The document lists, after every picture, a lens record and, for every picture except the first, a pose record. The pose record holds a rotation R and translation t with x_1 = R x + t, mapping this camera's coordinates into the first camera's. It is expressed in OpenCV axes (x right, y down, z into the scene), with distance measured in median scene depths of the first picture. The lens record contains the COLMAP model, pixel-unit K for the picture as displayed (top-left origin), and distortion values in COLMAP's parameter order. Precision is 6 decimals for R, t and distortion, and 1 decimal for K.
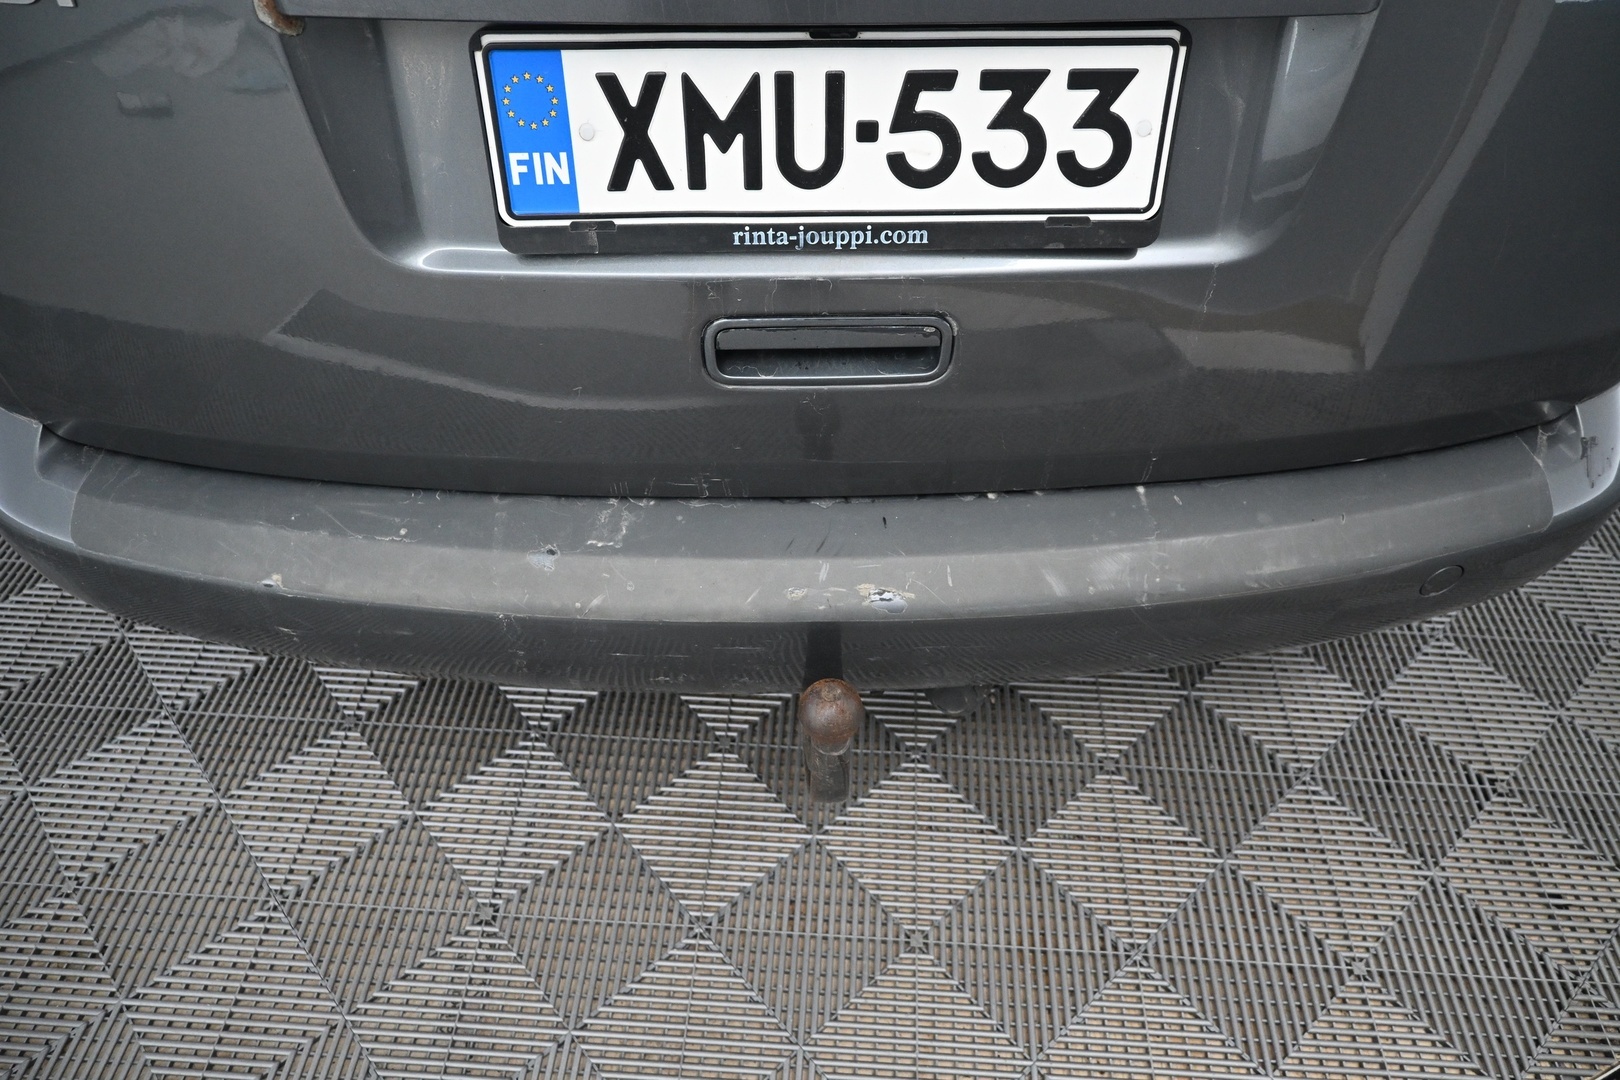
lens RADIAL K [[1091.4, 0, 819.8], [0, 1091.4, 532.4], [0, 0, 1]] dist [-0.008724, -0.000310]
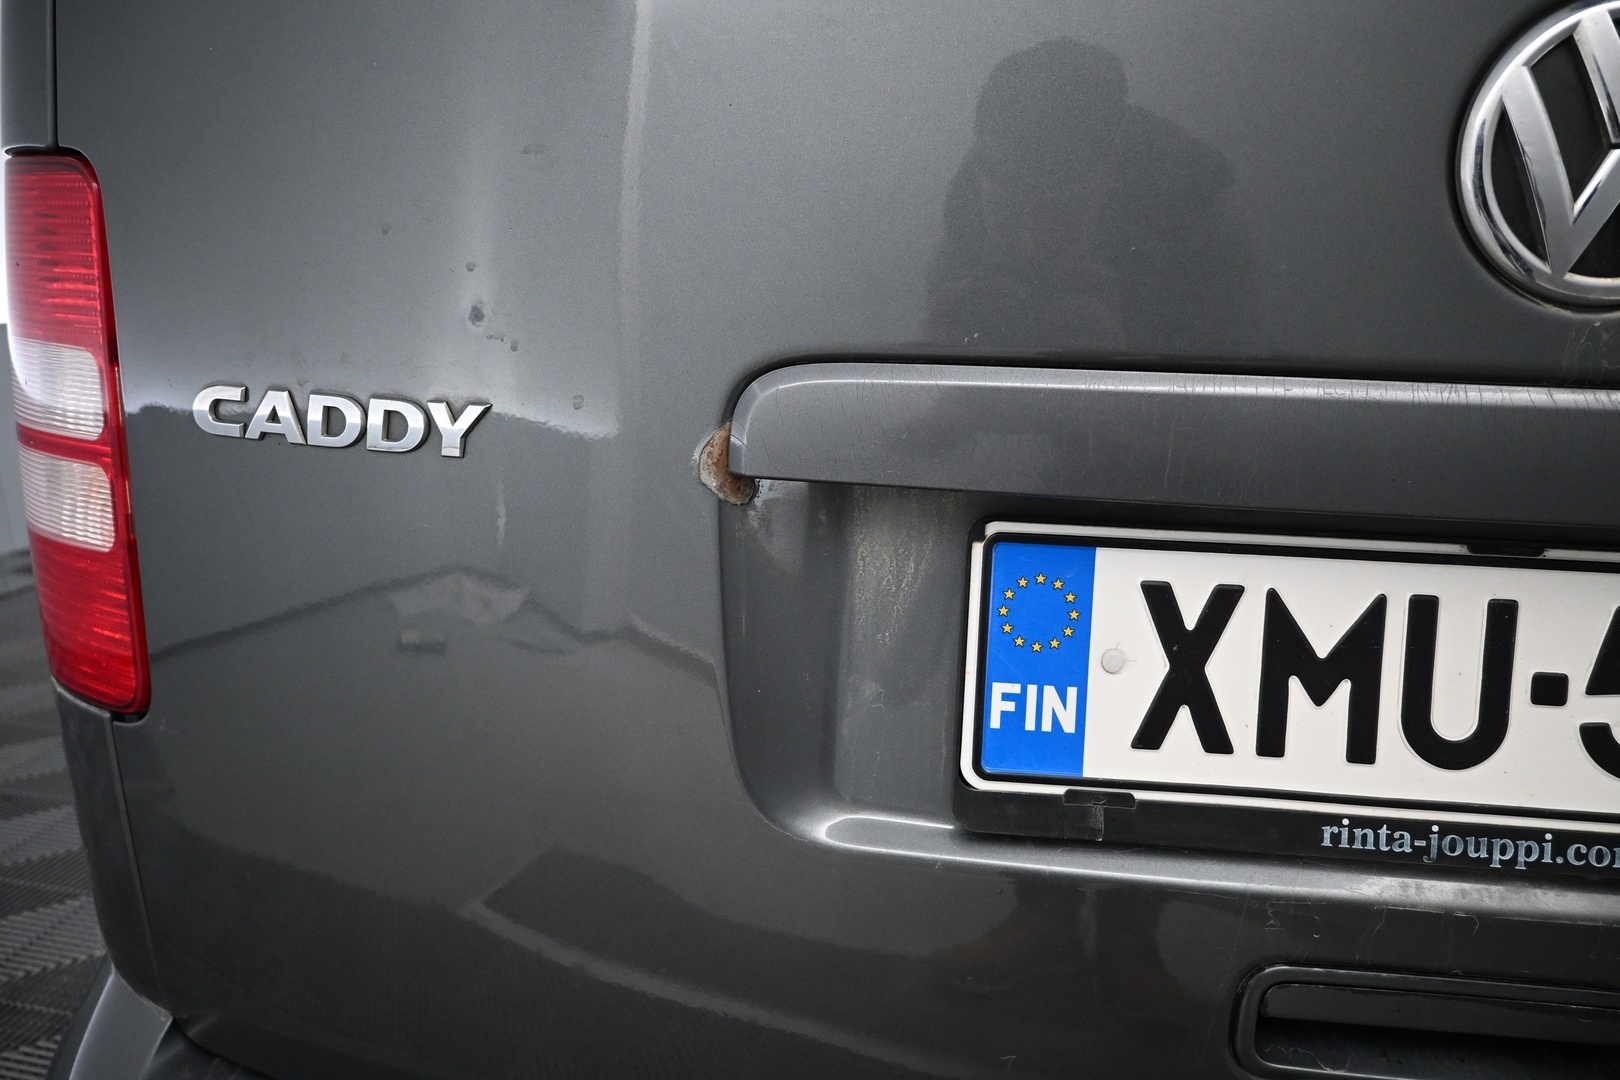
lens RADIAL K [[1091.4, 0, 848.2], [0, 1091.4, 536.6], [0, 0, 1]] dist [-0.008724, -0.000310]
pose [[0.990643, 0.051710, -0.126302, -0.287024], [-0.109301, 0.854792, -0.507331, -0.069055], [0.081728, 0.516389, 0.852445, 0.357160]]
